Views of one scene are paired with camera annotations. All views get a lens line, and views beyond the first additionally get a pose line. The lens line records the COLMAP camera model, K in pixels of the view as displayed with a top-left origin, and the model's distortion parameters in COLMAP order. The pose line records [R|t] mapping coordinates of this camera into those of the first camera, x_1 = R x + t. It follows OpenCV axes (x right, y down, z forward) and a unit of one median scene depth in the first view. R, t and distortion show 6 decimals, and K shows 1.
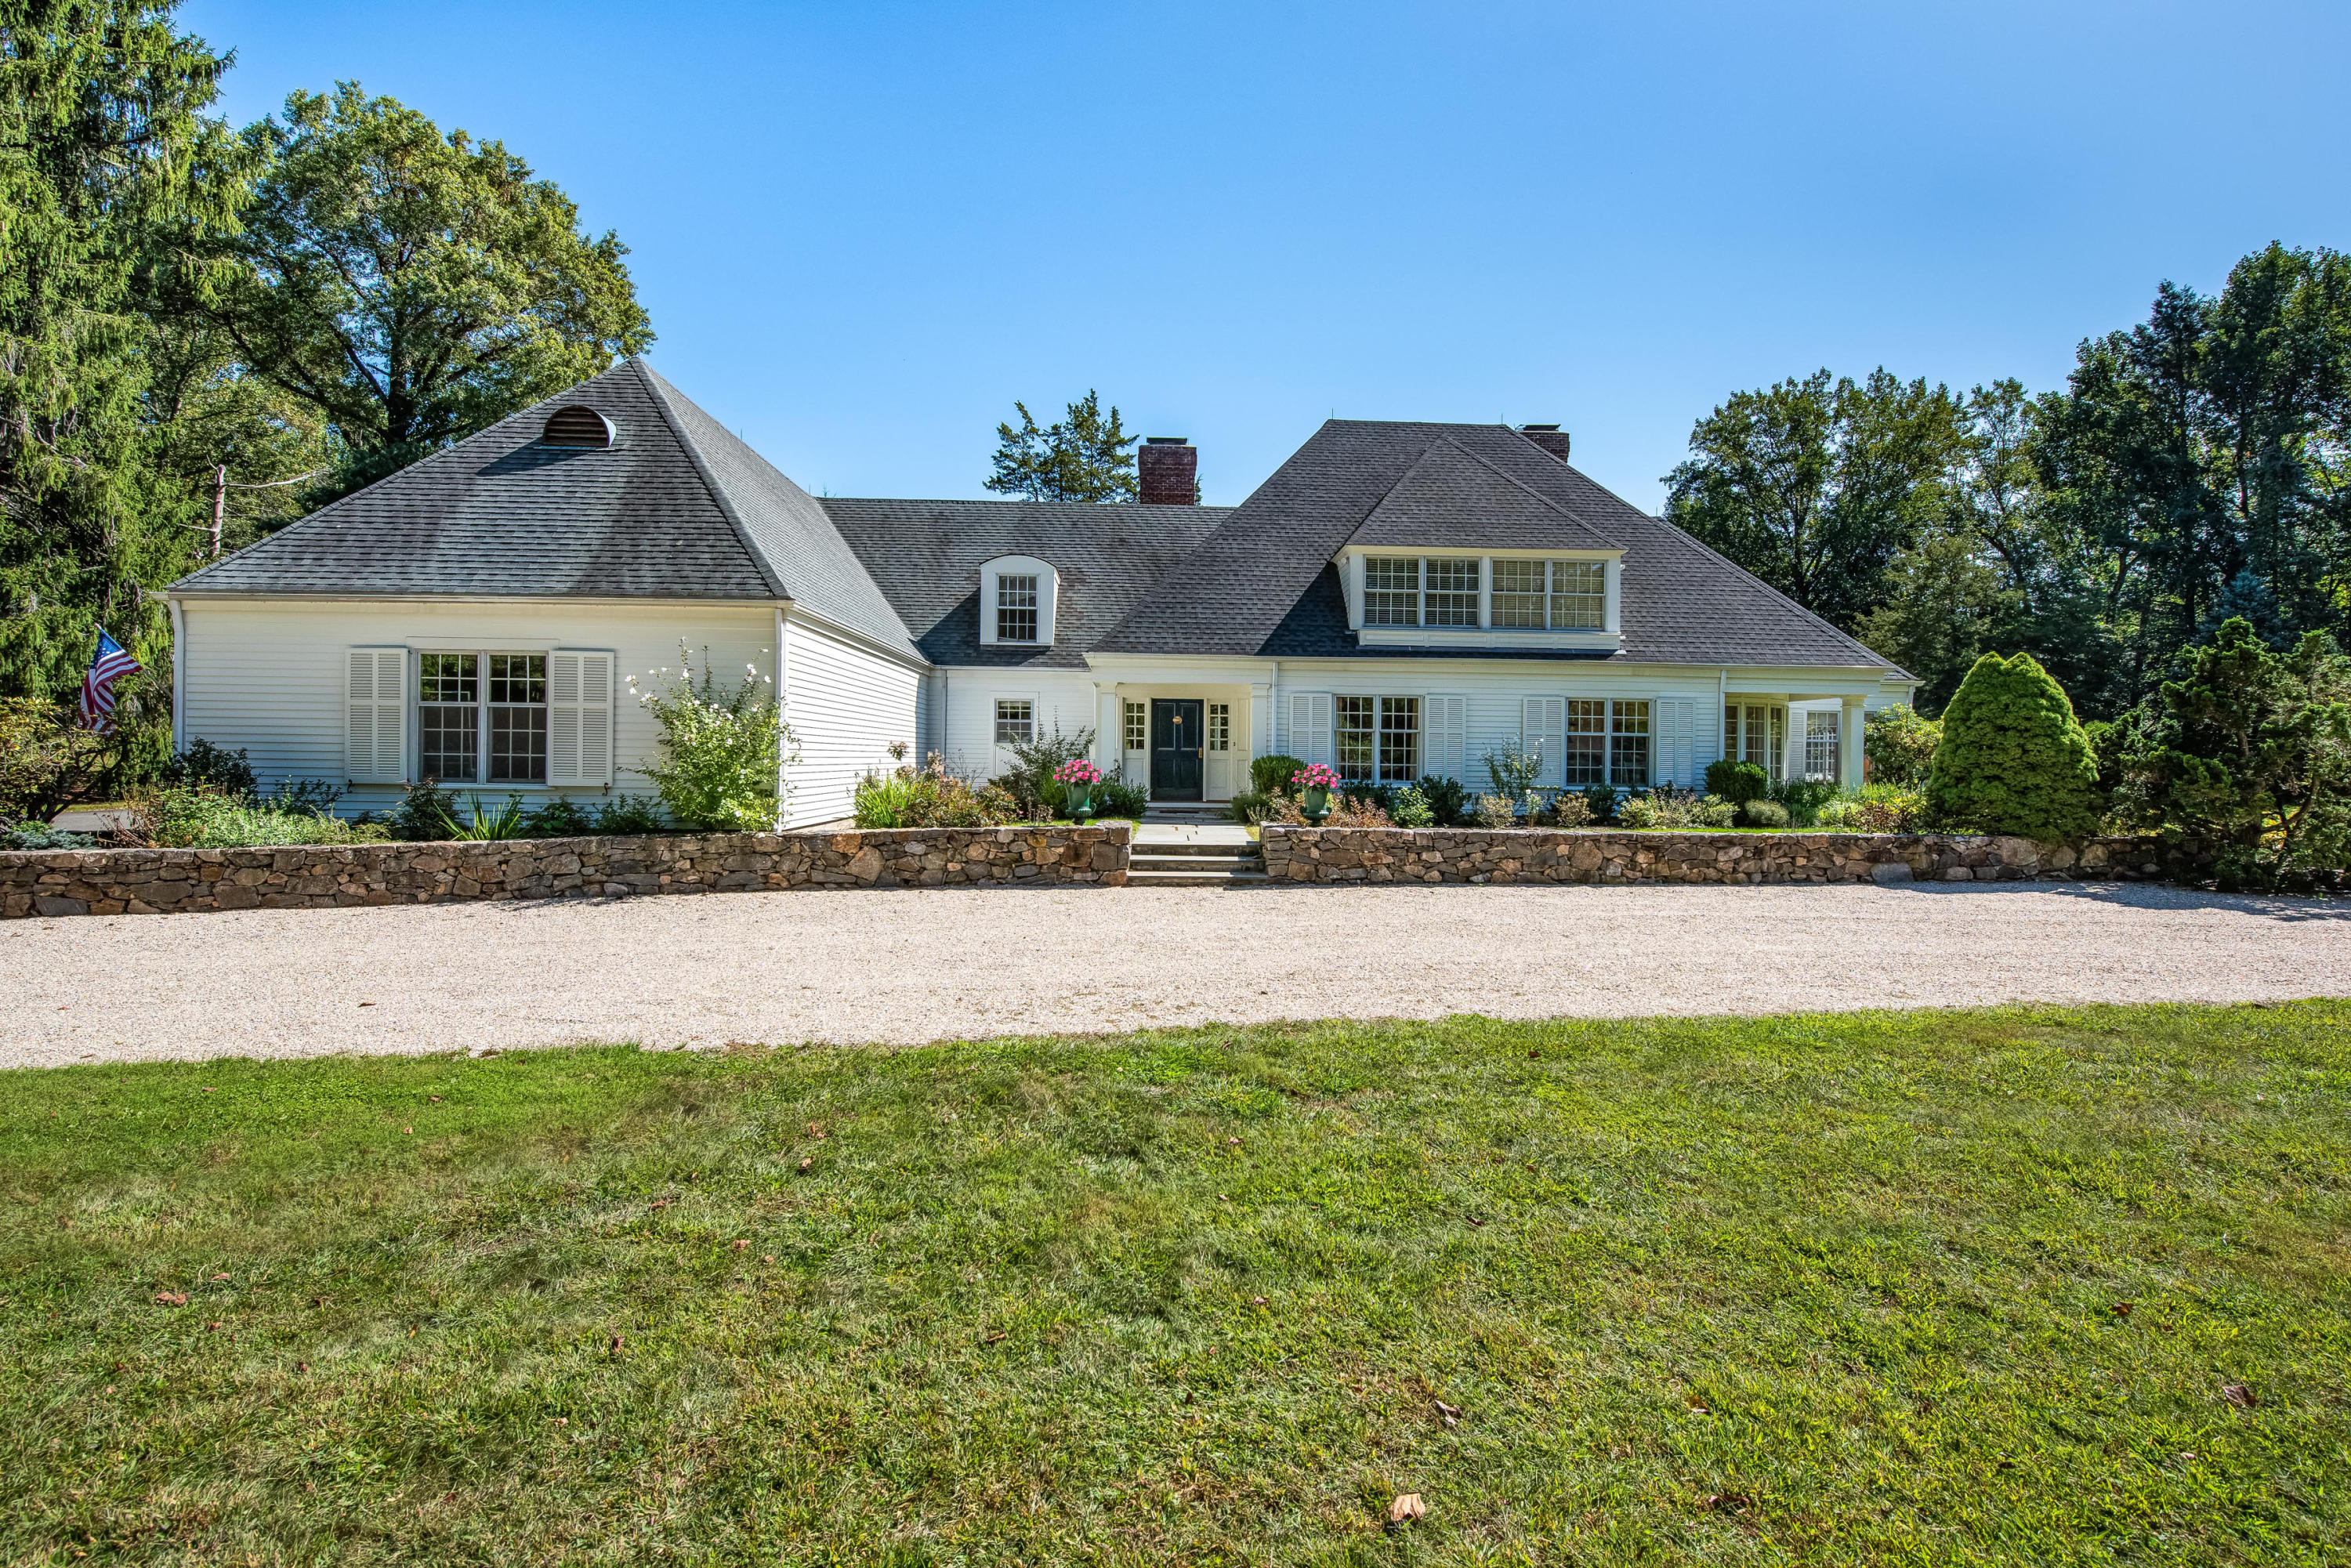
lens RADIAL K [[990.1, 0, 1182.5], [0, 990.1, 766.3], [0, 0, 1]] dist [-0.010748, -0.000802]
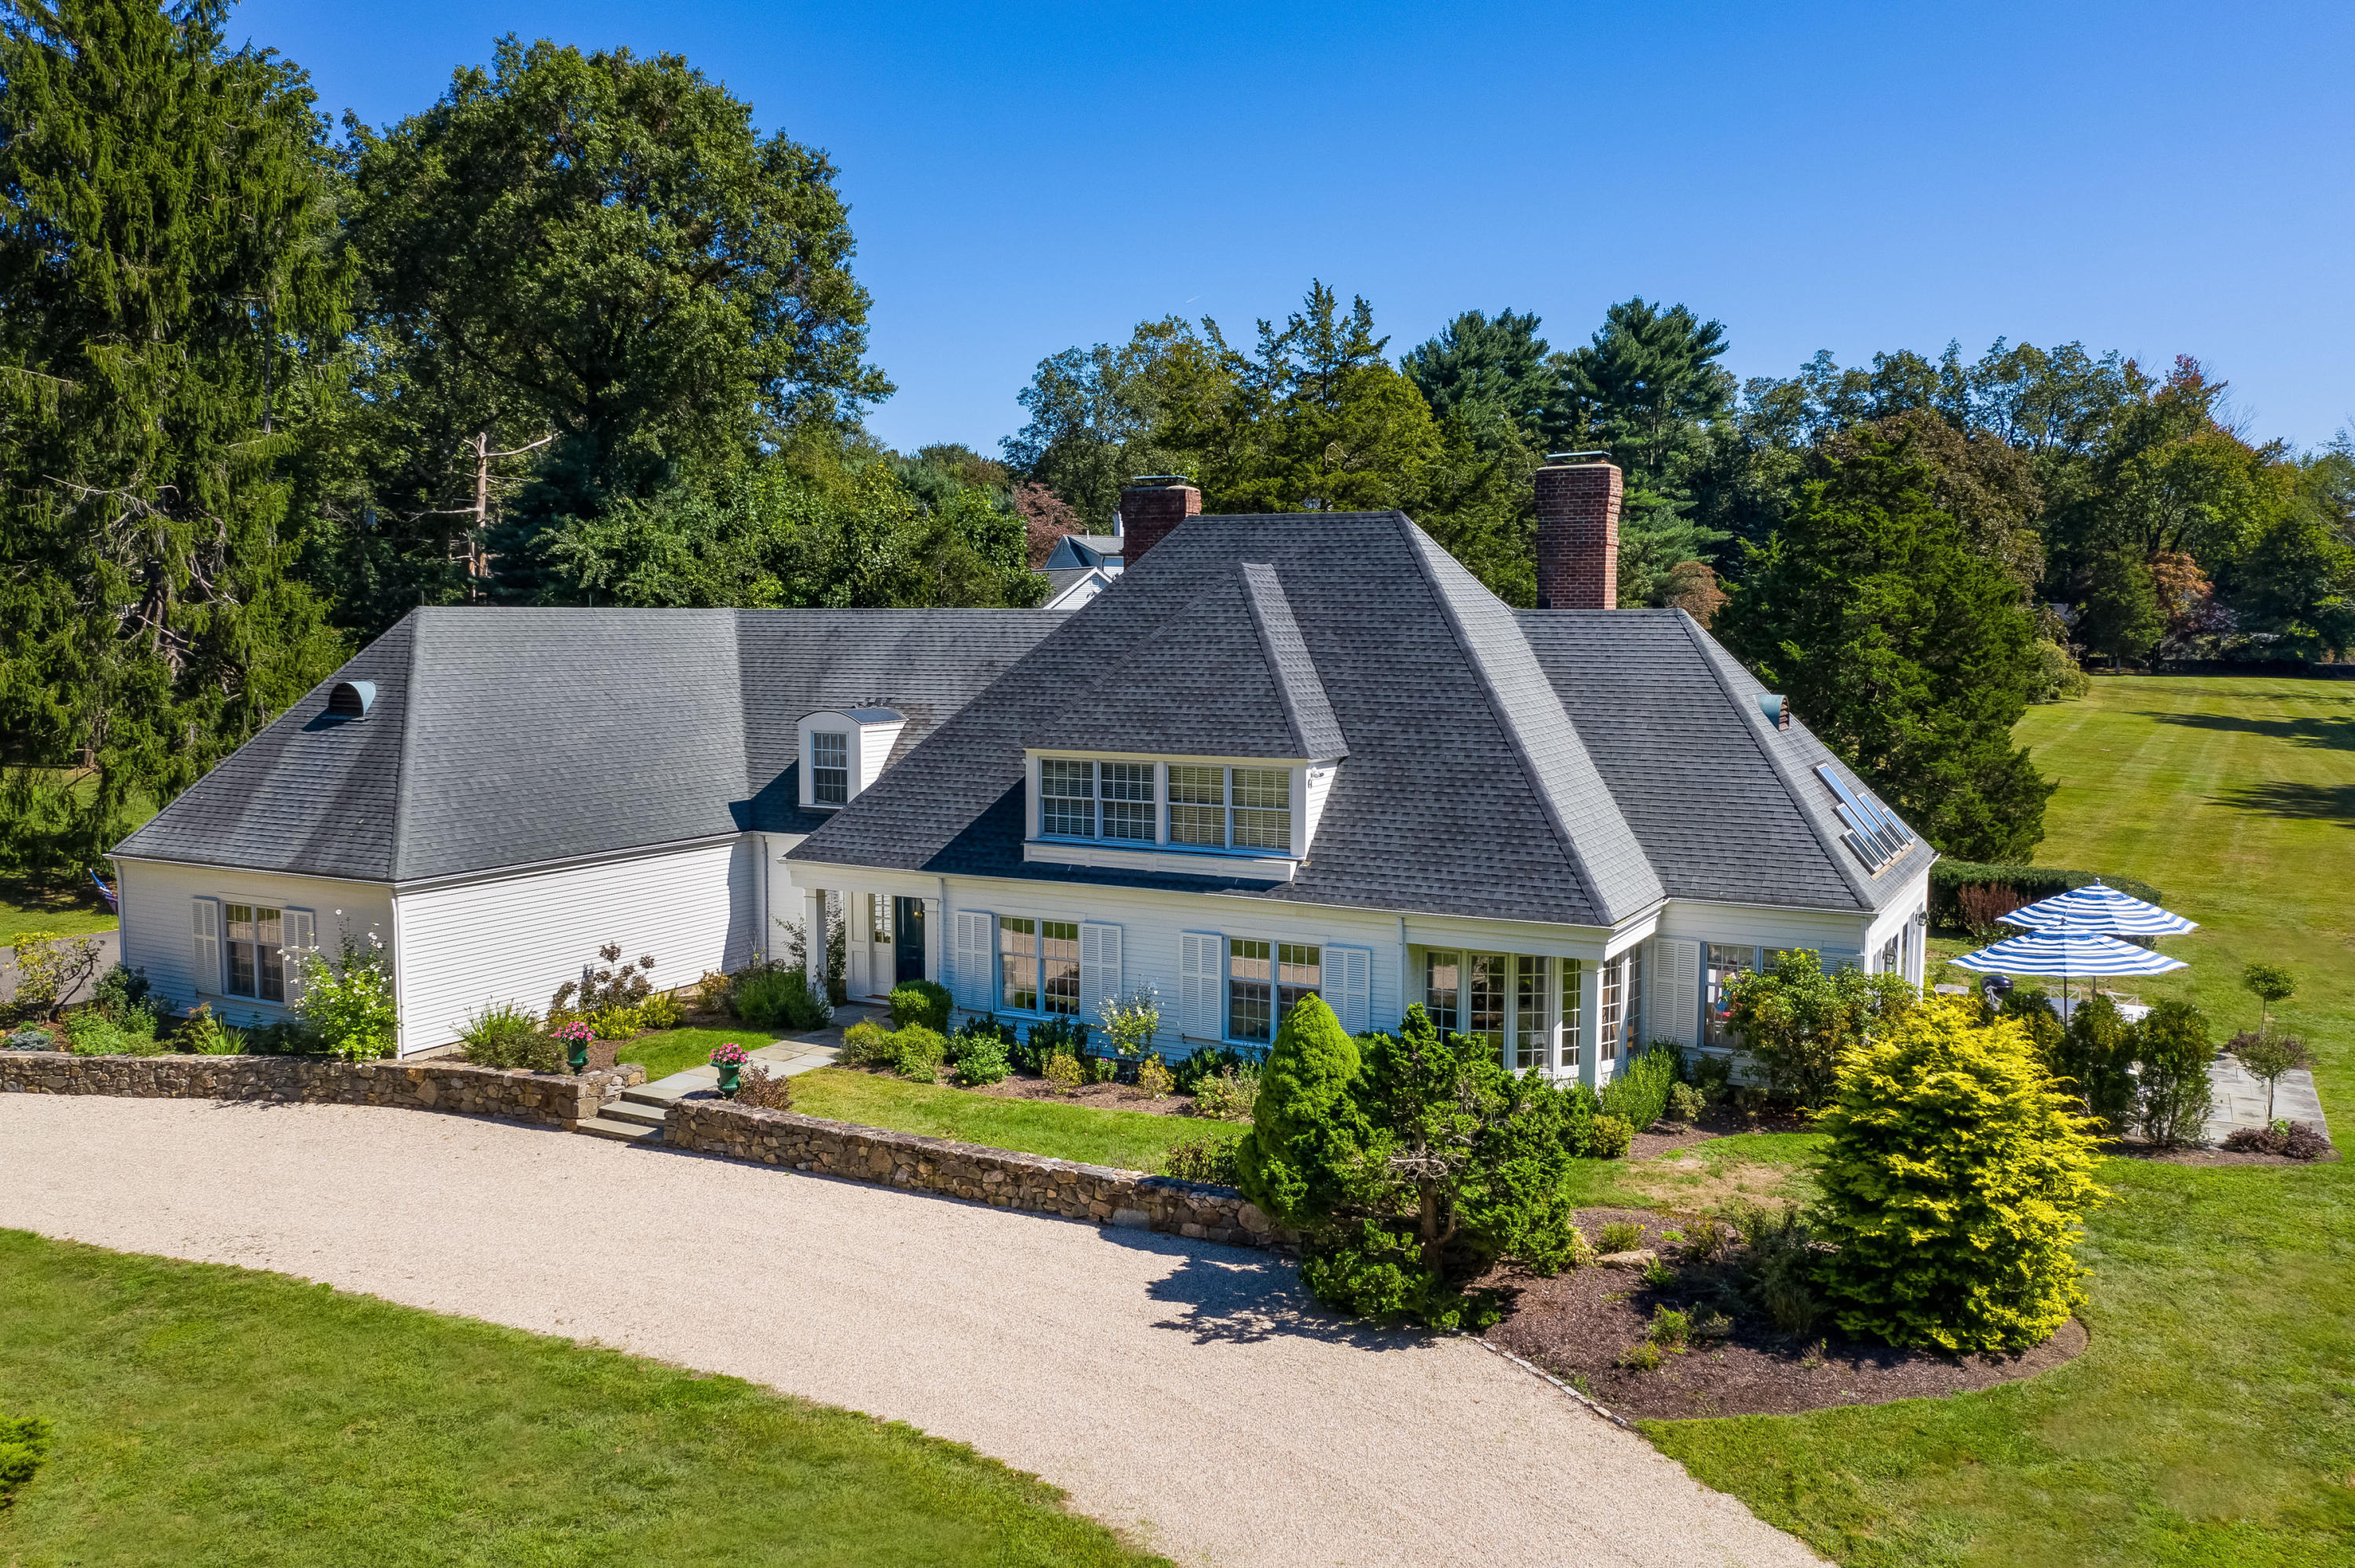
lens RADIAL K [[1855.2, 0, 1168.4], [0, 1855.2, 791.2], [0, 0, 1]] dist [-0.001896, 0.000229]
pose [[0.858086, 0.035978, -0.512244, 1.145216], [0.004467, 0.996982, 0.077507, -0.314121], [0.513487, -0.068795, 0.855335, -0.367582]]
